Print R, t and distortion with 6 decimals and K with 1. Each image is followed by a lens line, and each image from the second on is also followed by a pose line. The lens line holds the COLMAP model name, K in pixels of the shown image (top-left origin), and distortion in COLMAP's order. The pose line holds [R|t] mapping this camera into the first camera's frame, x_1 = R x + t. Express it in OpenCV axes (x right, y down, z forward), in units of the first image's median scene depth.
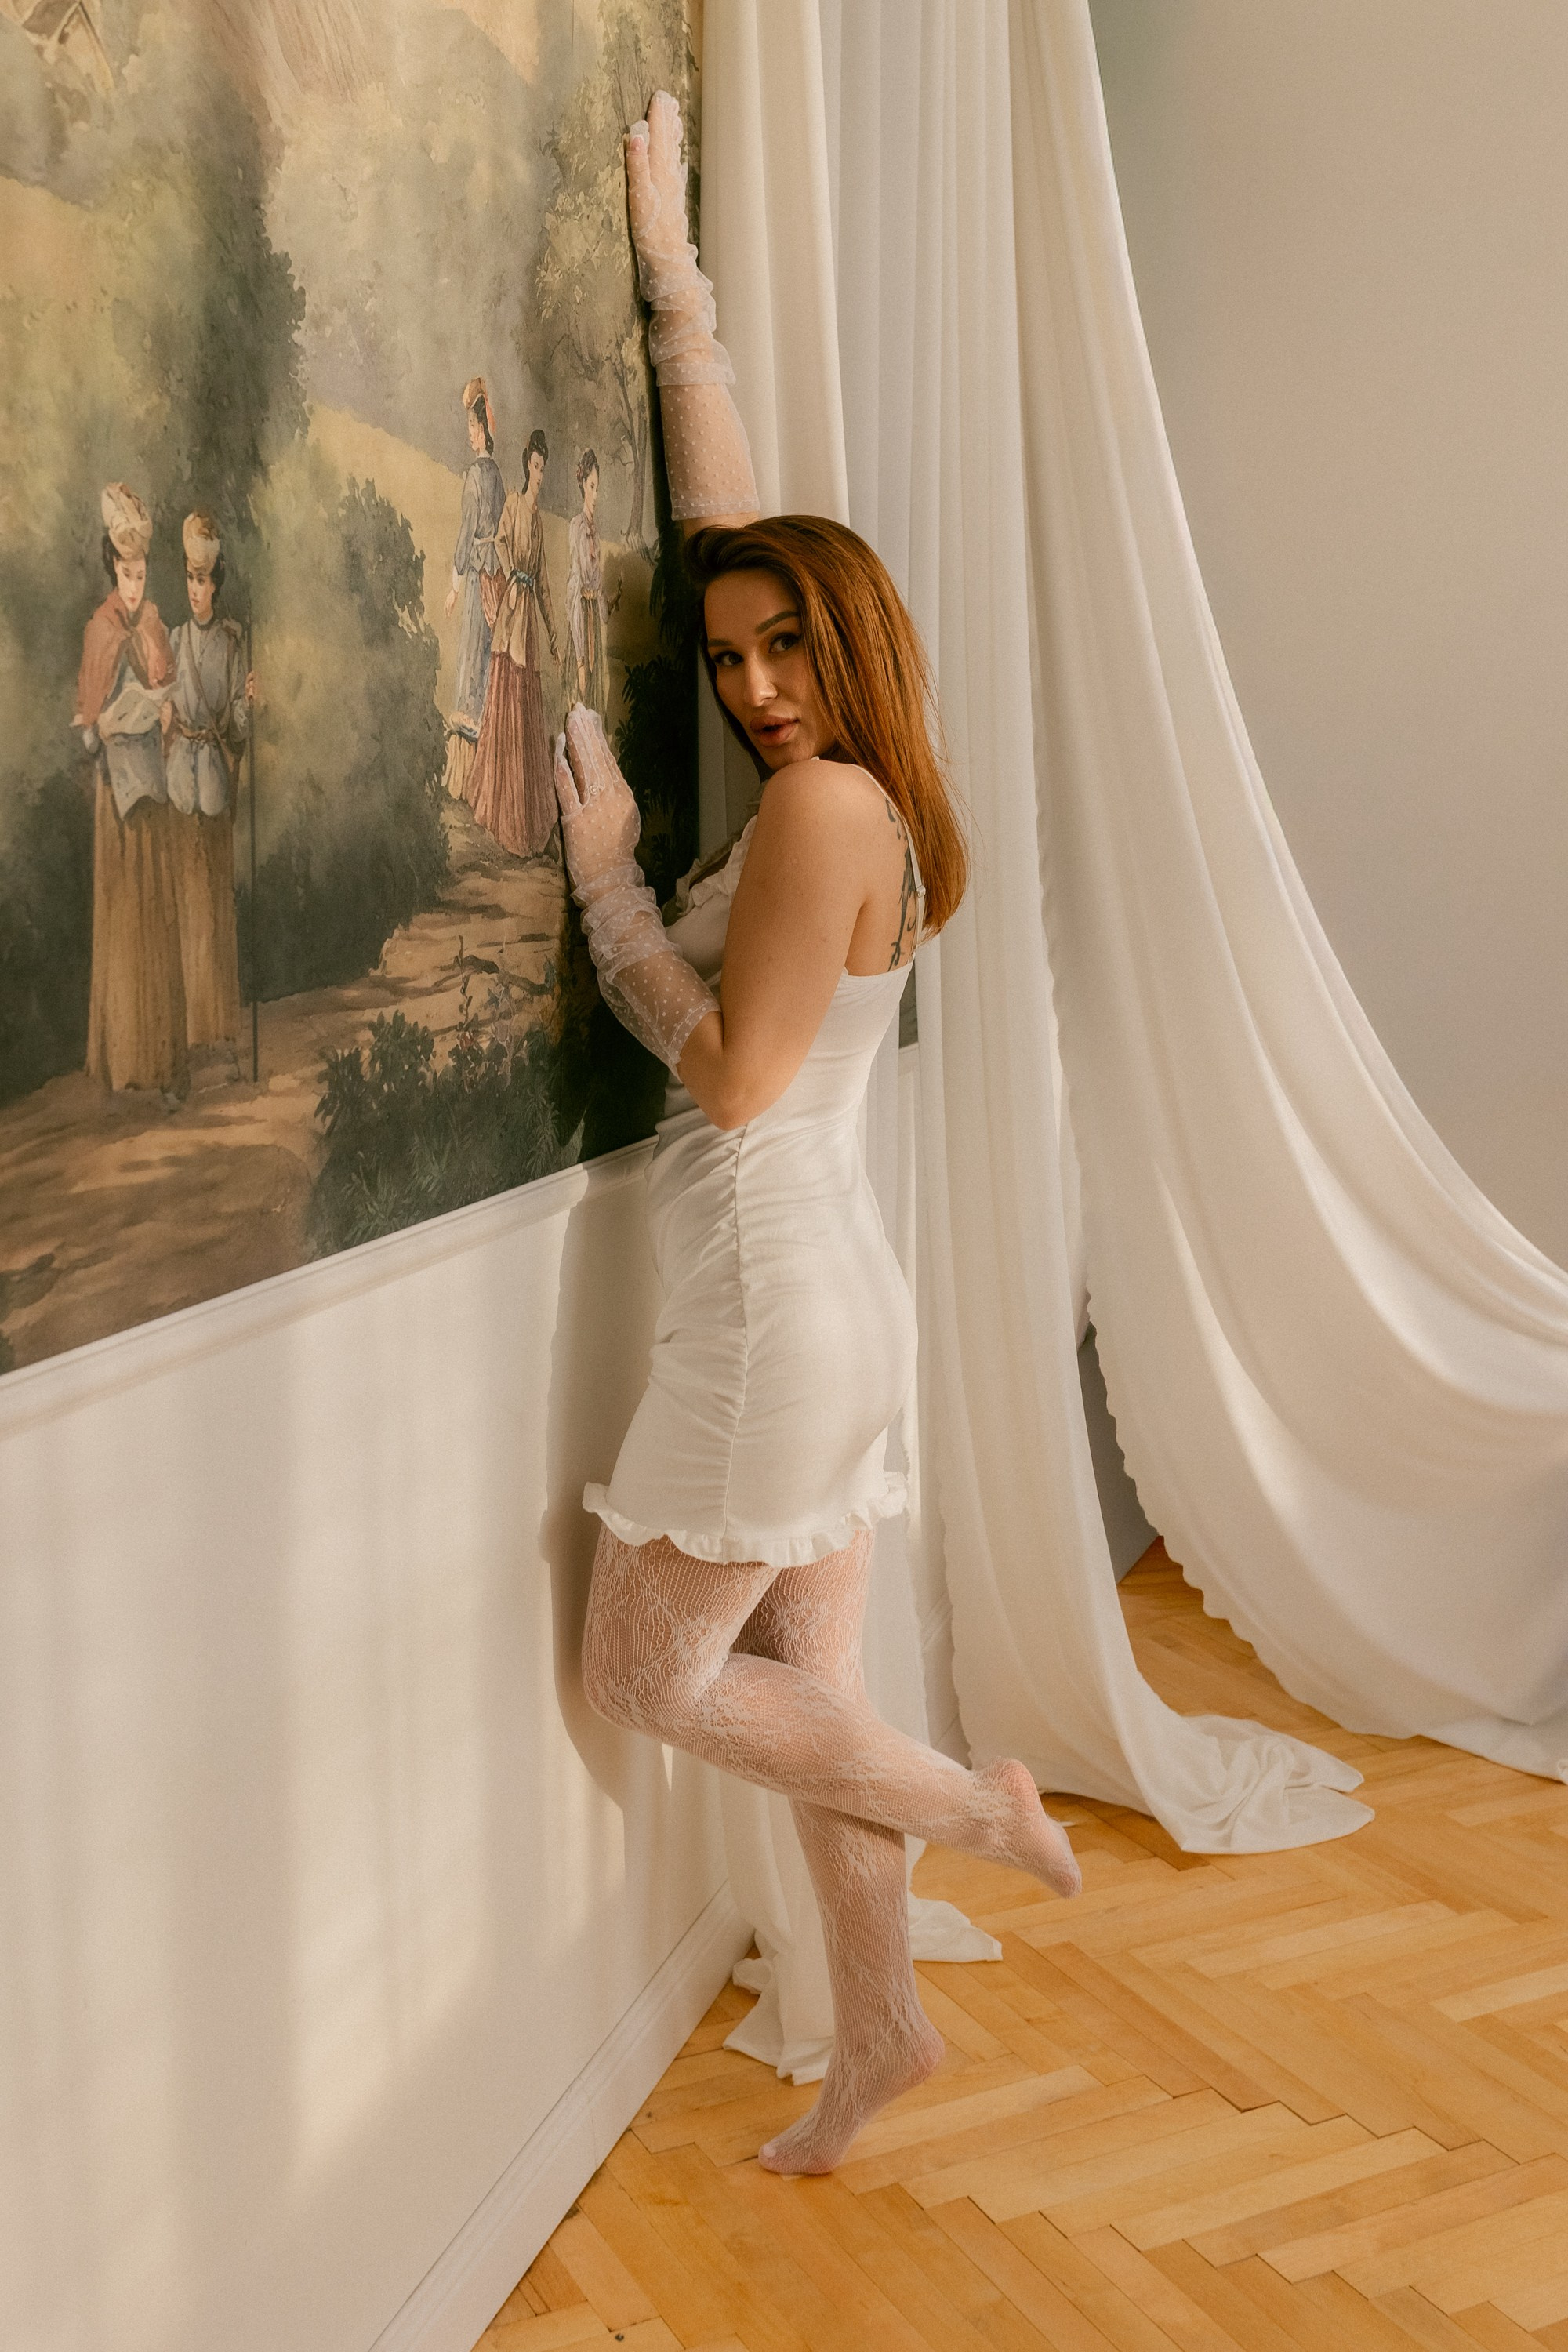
lens RADIAL K [[2044.8, 0, 783.3], [0, 2044.8, 1148.0], [0, 0, 1]] dist [0.003328, 0.002886]
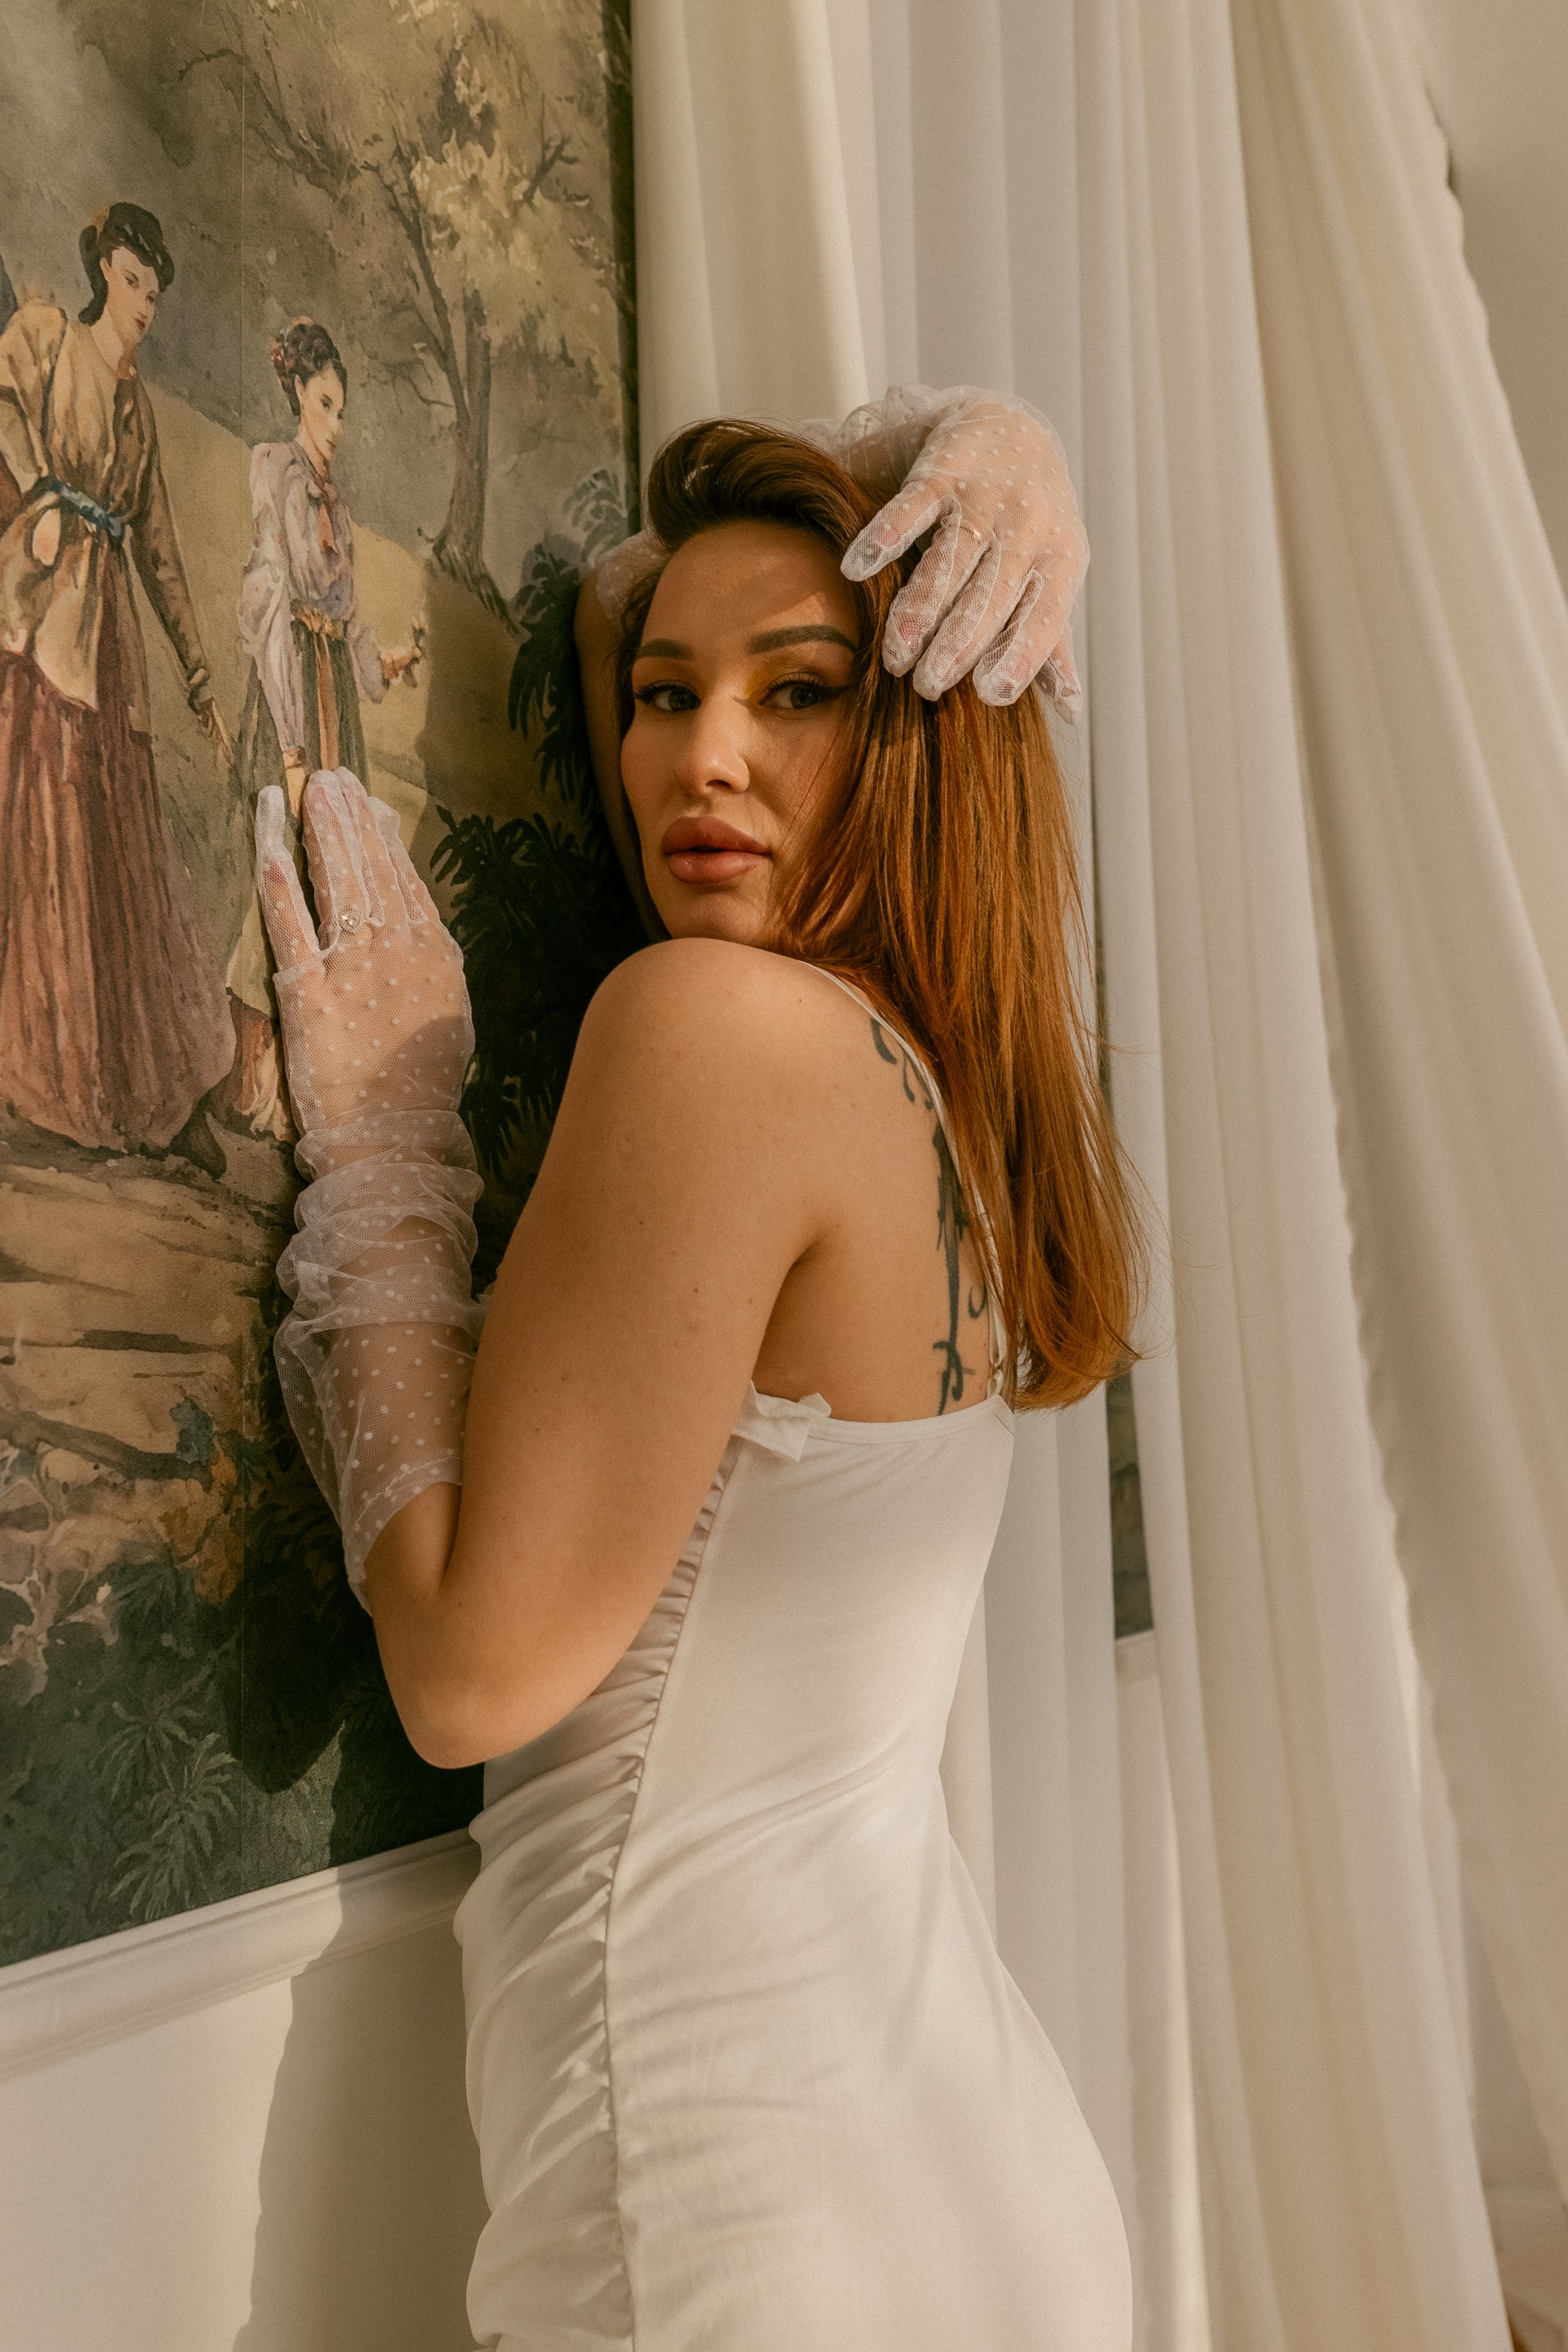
lens RADIAL K [[2044.8, 0, 783.3], [0, 2044.8, 1148.0], [0, 0, 1]] dist [0.003328, 0.002886]
pose [[0.987496, -0.020677, -0.156279, 0.082199], [-0.024545, 0.959101, -0.281997, -0.023439], [0.155719, 0.282307, 0.946602, 0.601878]]
